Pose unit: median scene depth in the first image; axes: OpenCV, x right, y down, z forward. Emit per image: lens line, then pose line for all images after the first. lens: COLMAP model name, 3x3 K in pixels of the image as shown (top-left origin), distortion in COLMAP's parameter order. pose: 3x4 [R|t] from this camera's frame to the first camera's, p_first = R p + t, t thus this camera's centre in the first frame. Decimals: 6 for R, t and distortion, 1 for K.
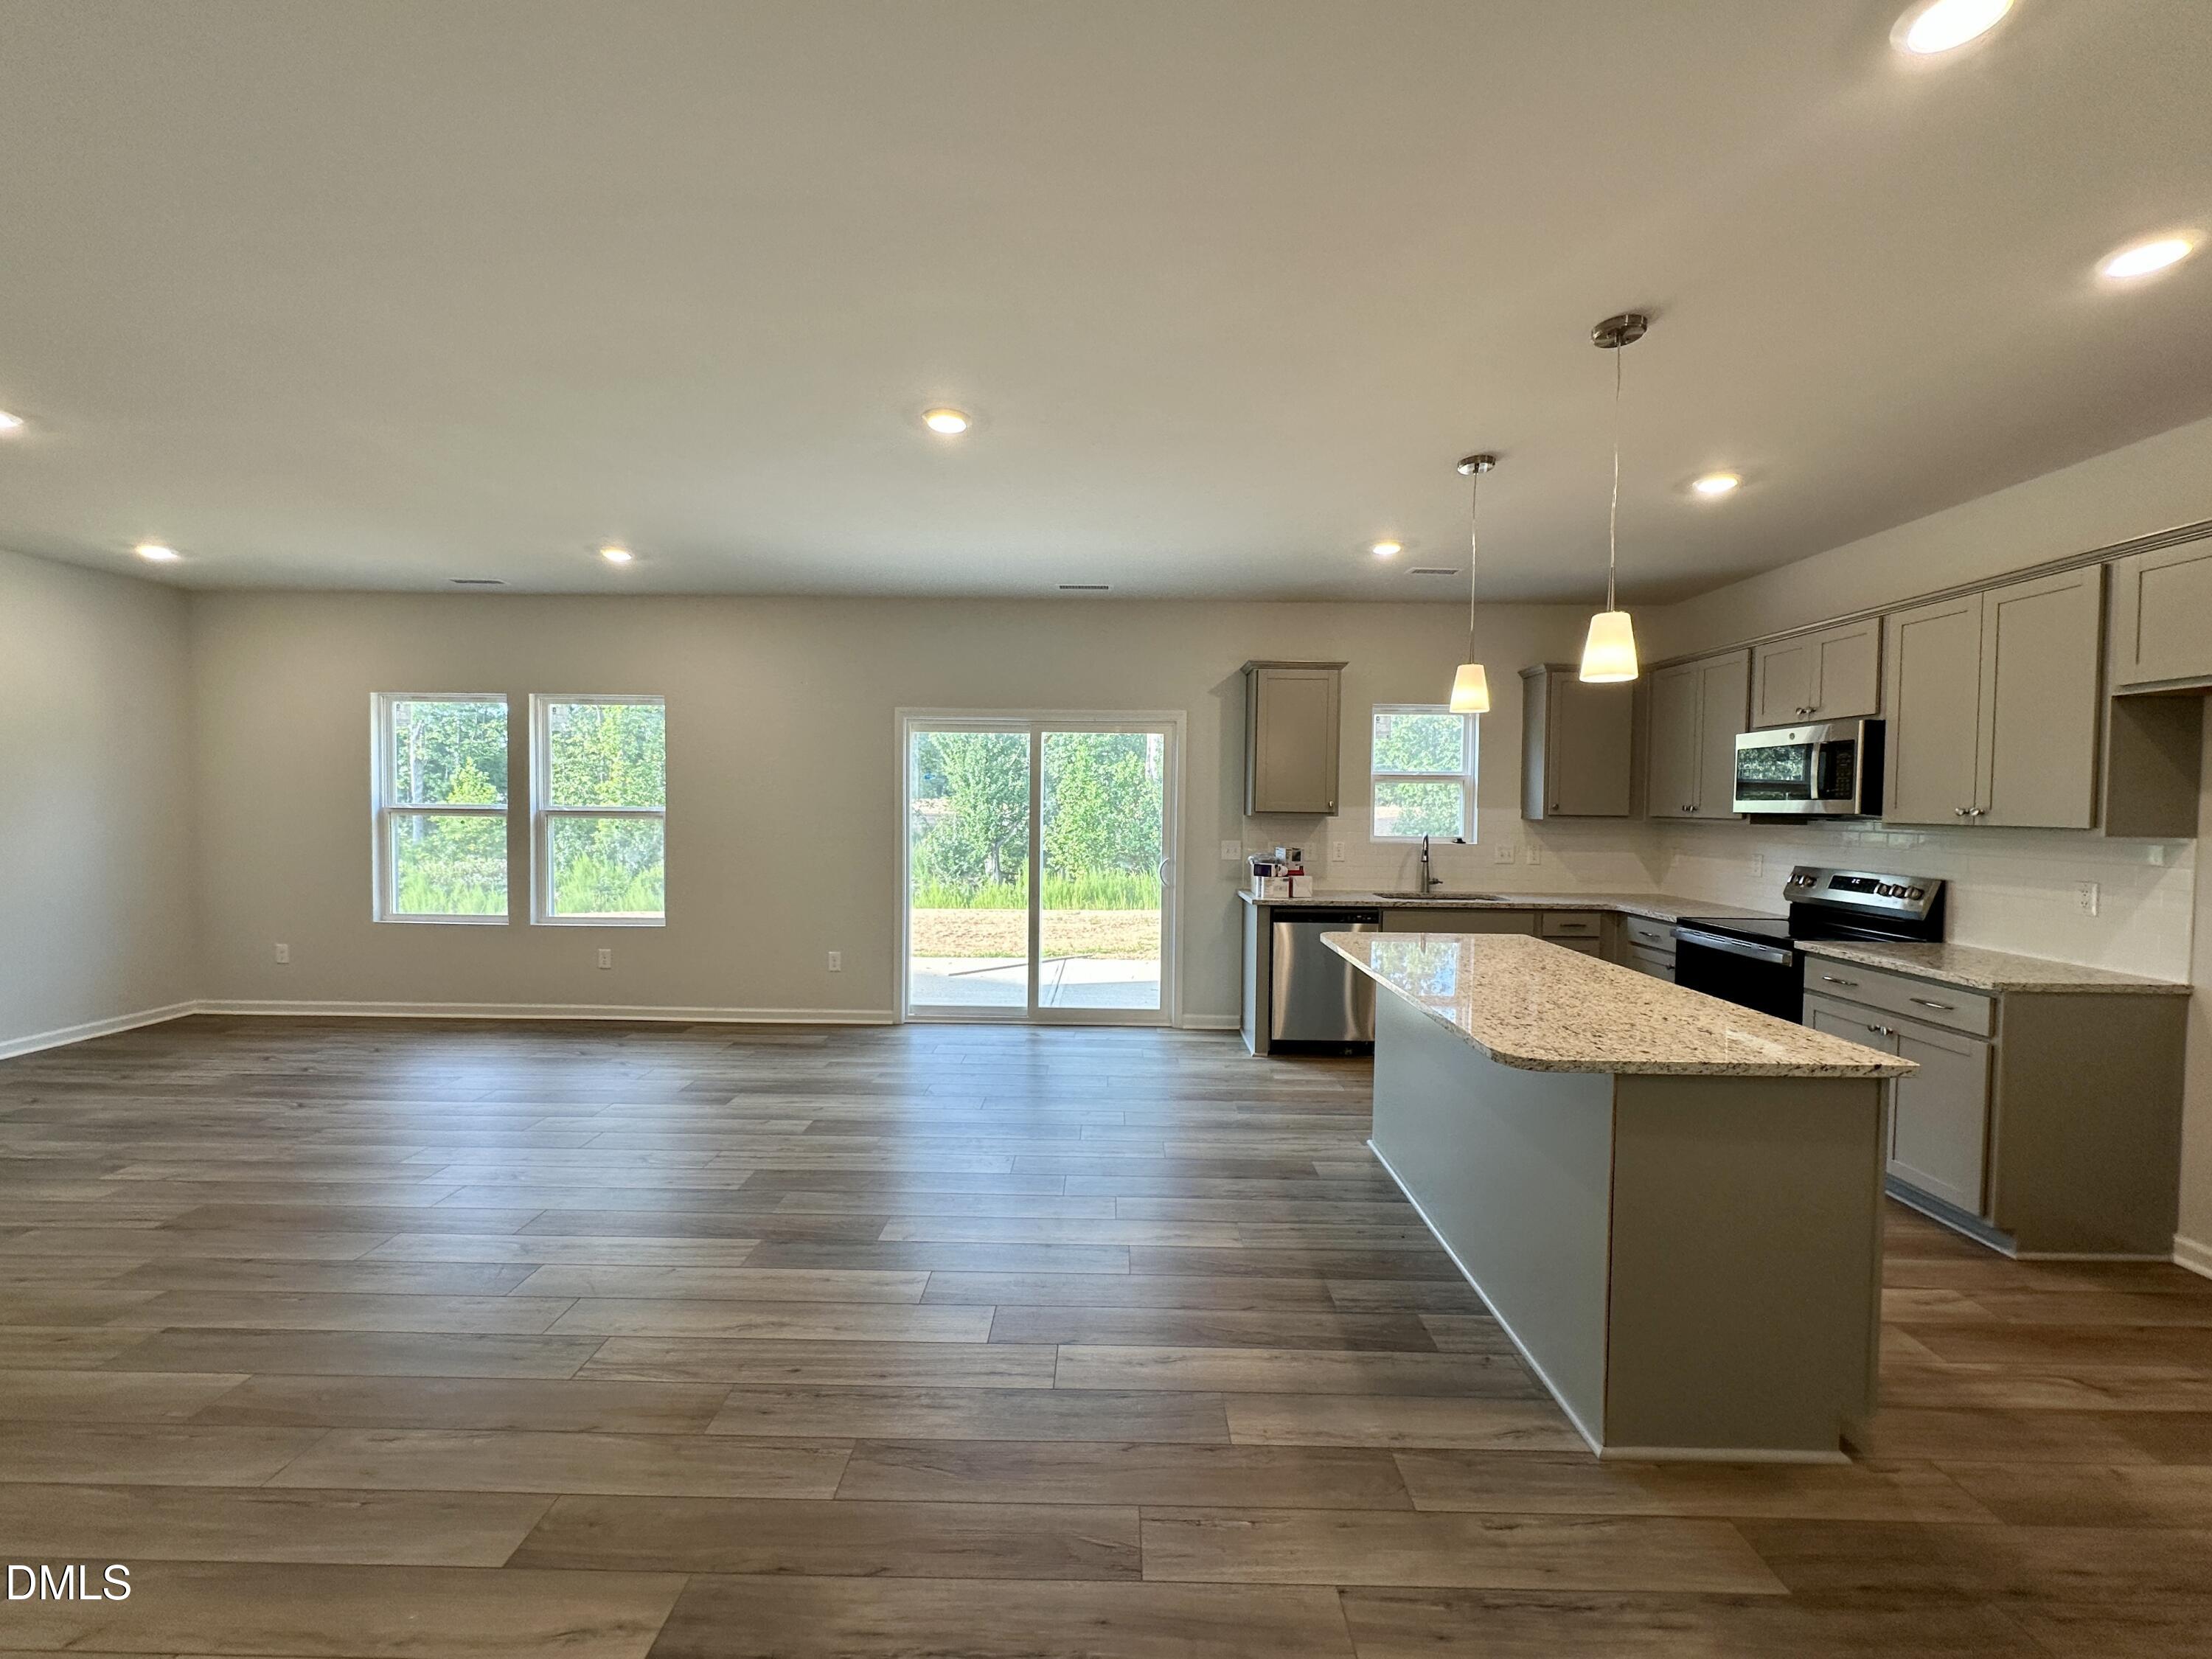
lens RADIAL K [[884.3, 0, 1106.0], [0, 884.3, 829.5], [0, 0, 1]] dist [-0.000982, -0.000045]
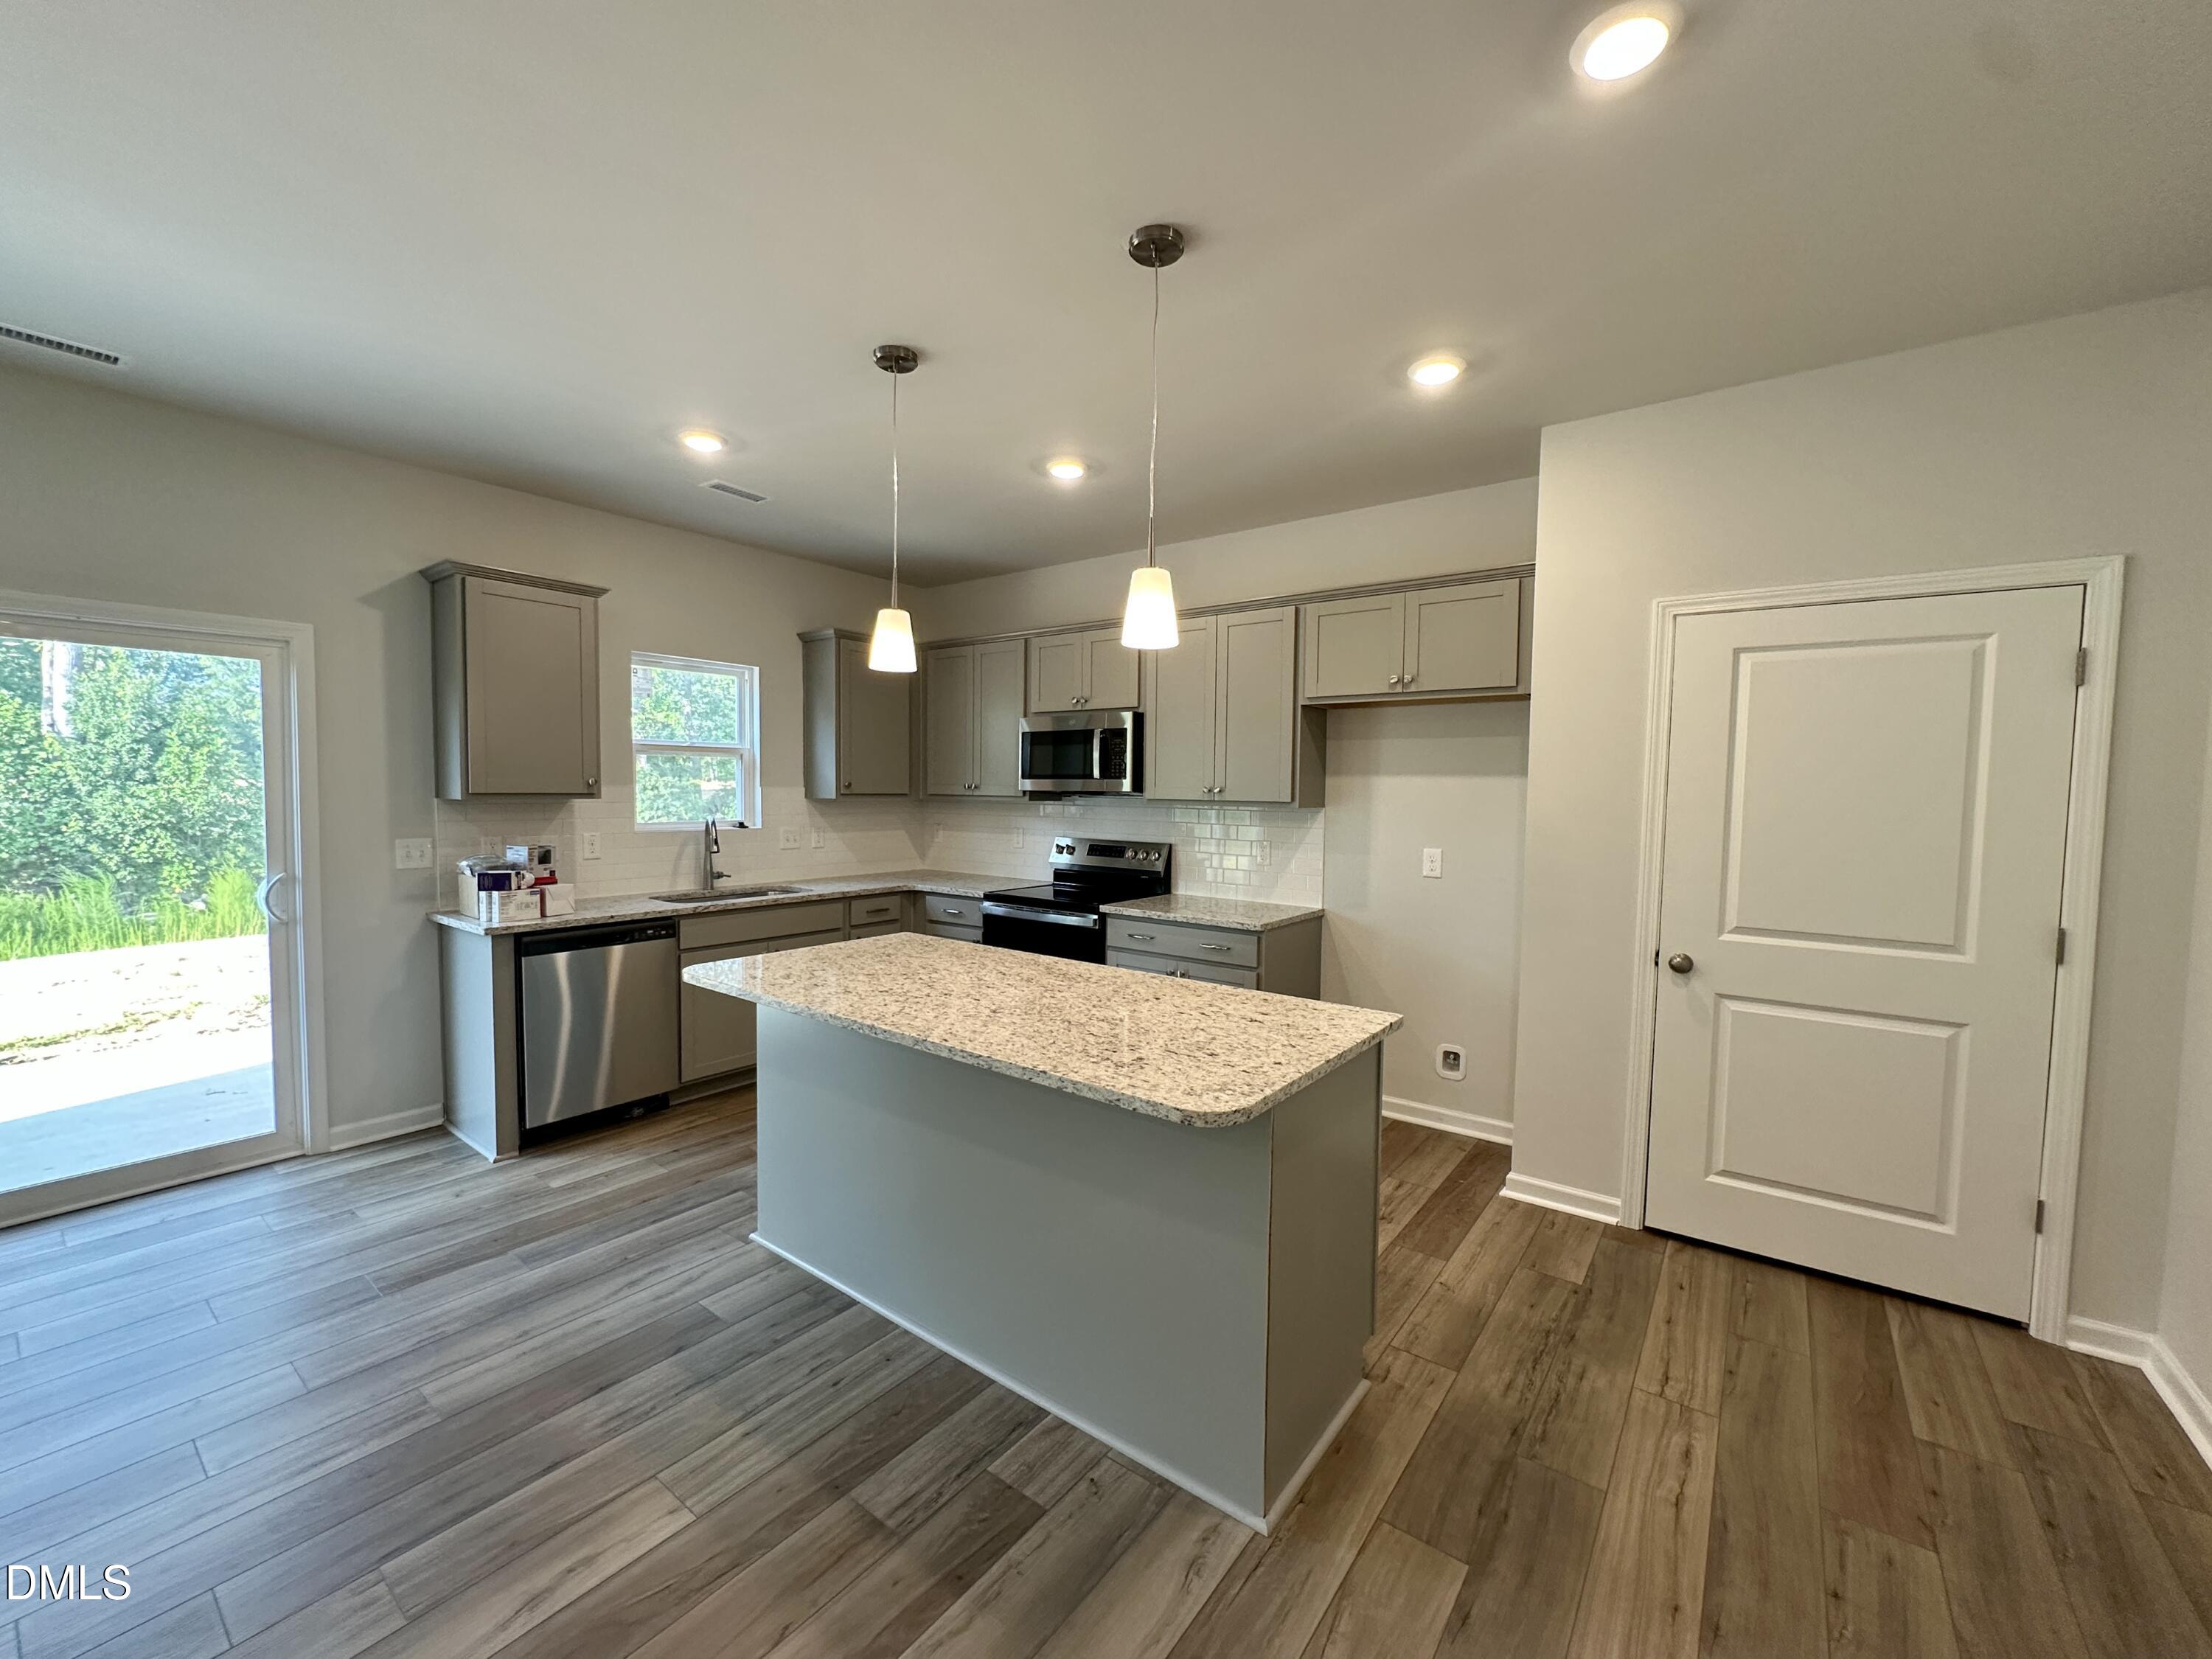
lens RADIAL K [[884.3, 0, 1106.0], [0, 884.3, 829.5], [0, 0, 1]] dist [-0.000982, -0.000045]
pose [[0.596442, -0.043092, 0.801499, -0.090477], [0.020171, 0.999047, 0.038703, -0.010904], [-0.802403, -0.006917, 0.596742, 0.263185]]
